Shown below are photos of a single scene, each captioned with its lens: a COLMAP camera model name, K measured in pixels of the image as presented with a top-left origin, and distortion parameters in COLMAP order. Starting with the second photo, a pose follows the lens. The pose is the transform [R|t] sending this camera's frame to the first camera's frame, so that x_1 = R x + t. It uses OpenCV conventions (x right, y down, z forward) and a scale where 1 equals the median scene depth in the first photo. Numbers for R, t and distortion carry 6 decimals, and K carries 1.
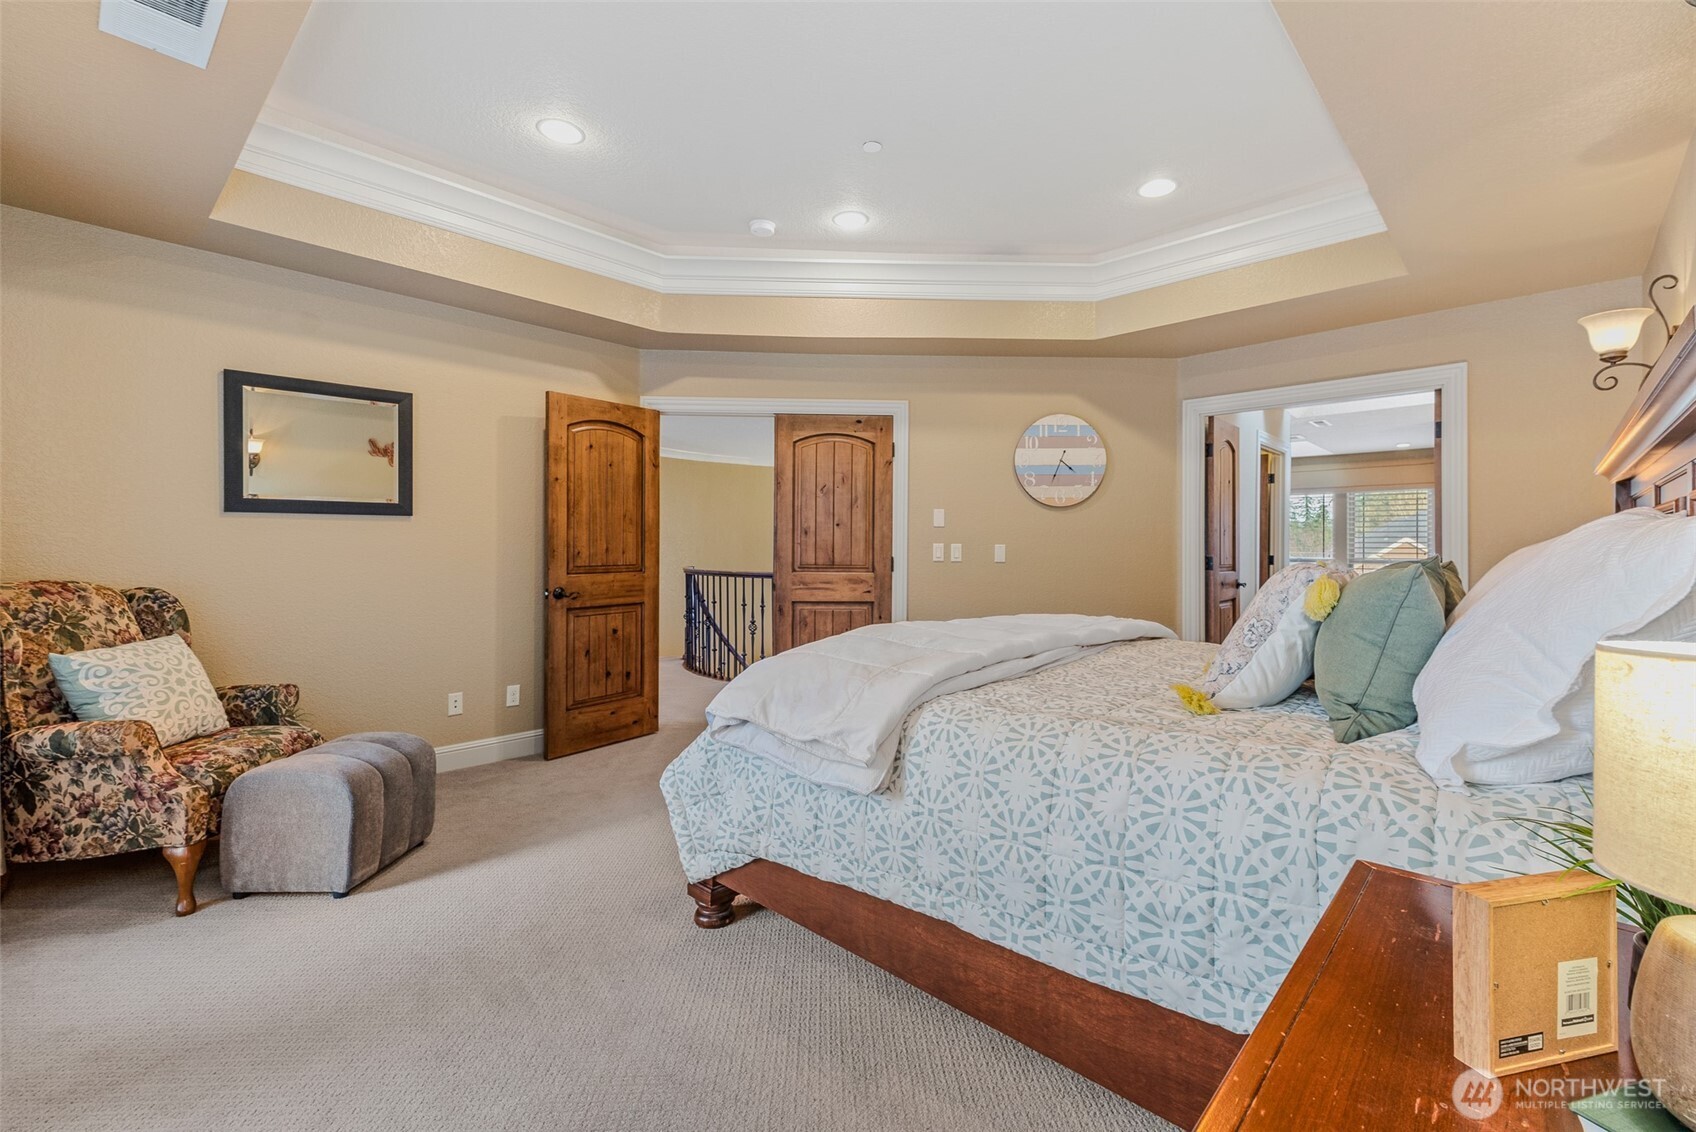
lens RADIAL K [[735.1, 0, 853.2], [0, 735.1, 556.6], [0, 0, 1]] dist [0.011098, -0.000493]
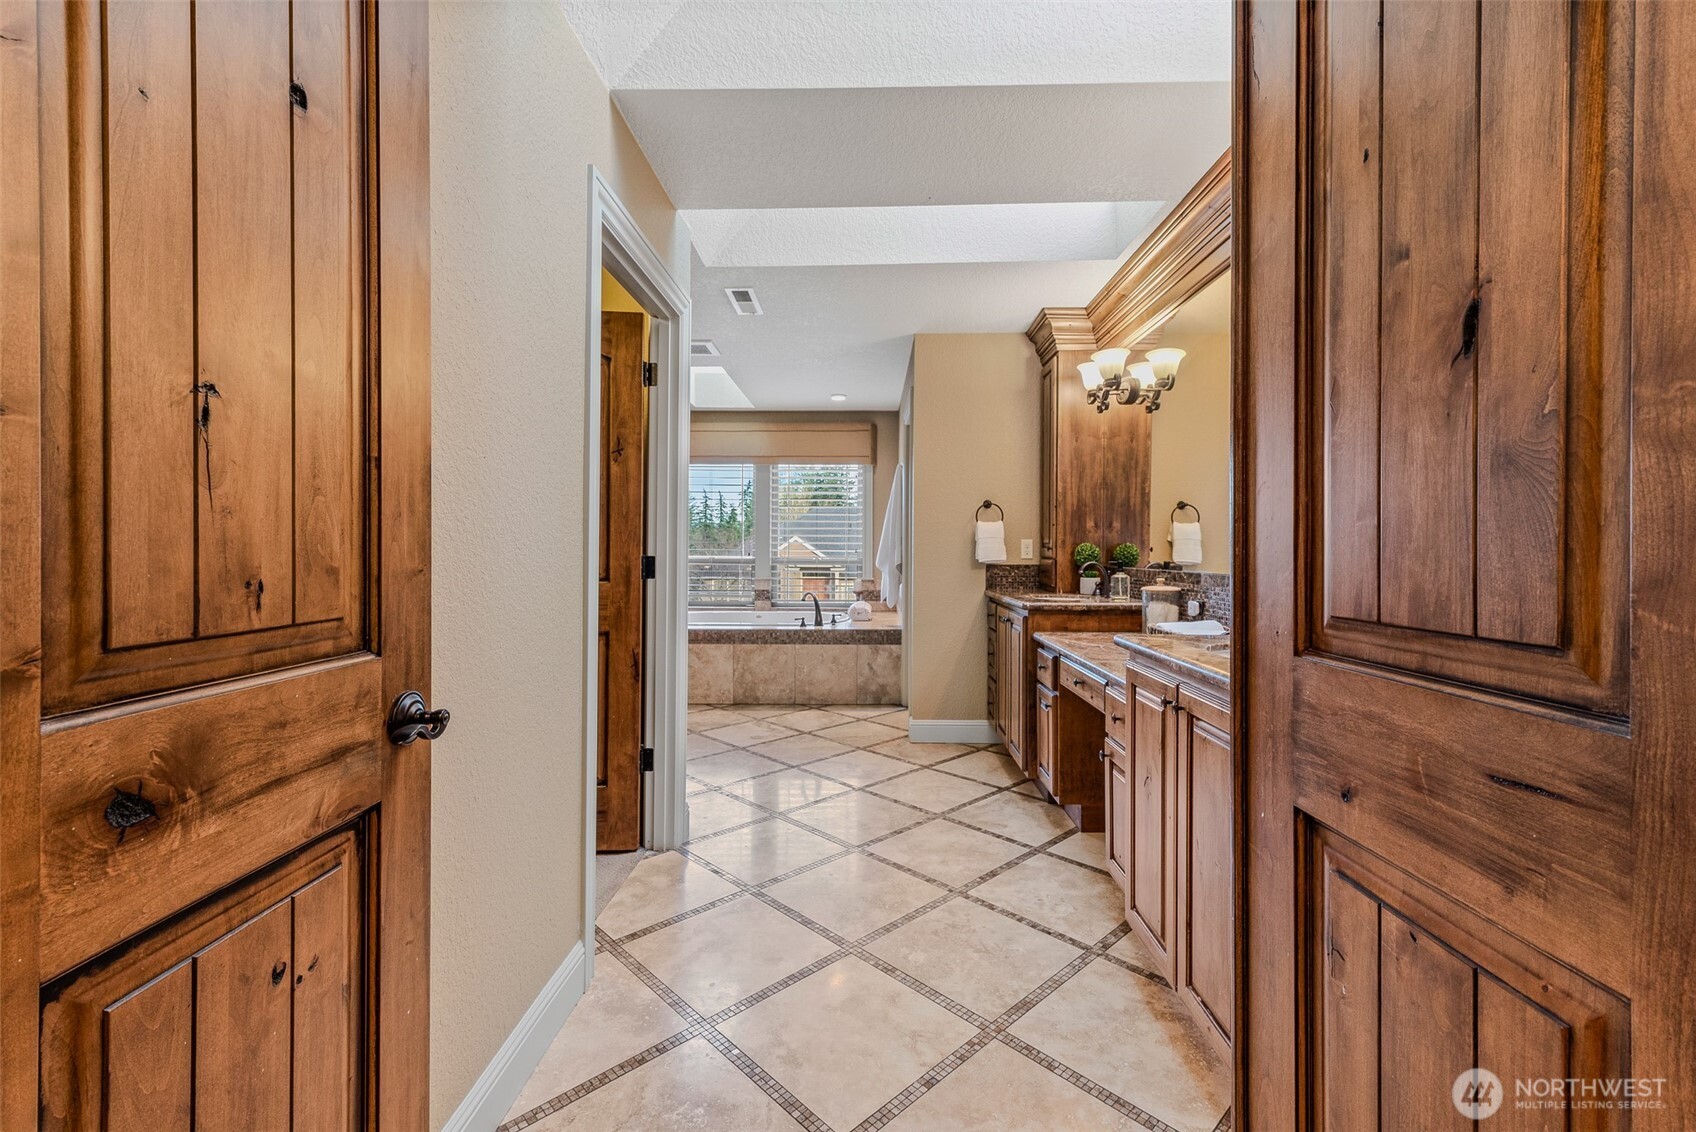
lens RADIAL K [[735.1, 0, 853.2], [0, 735.1, 556.6], [0, 0, 1]] dist [0.011098, -0.000493]
pose [[0.745939, -0.006194, 0.665986, 0.282310], [0.002892, 0.999977, 0.006061, -0.003066], [-0.666008, -0.002595, 0.745940, 0.459998]]
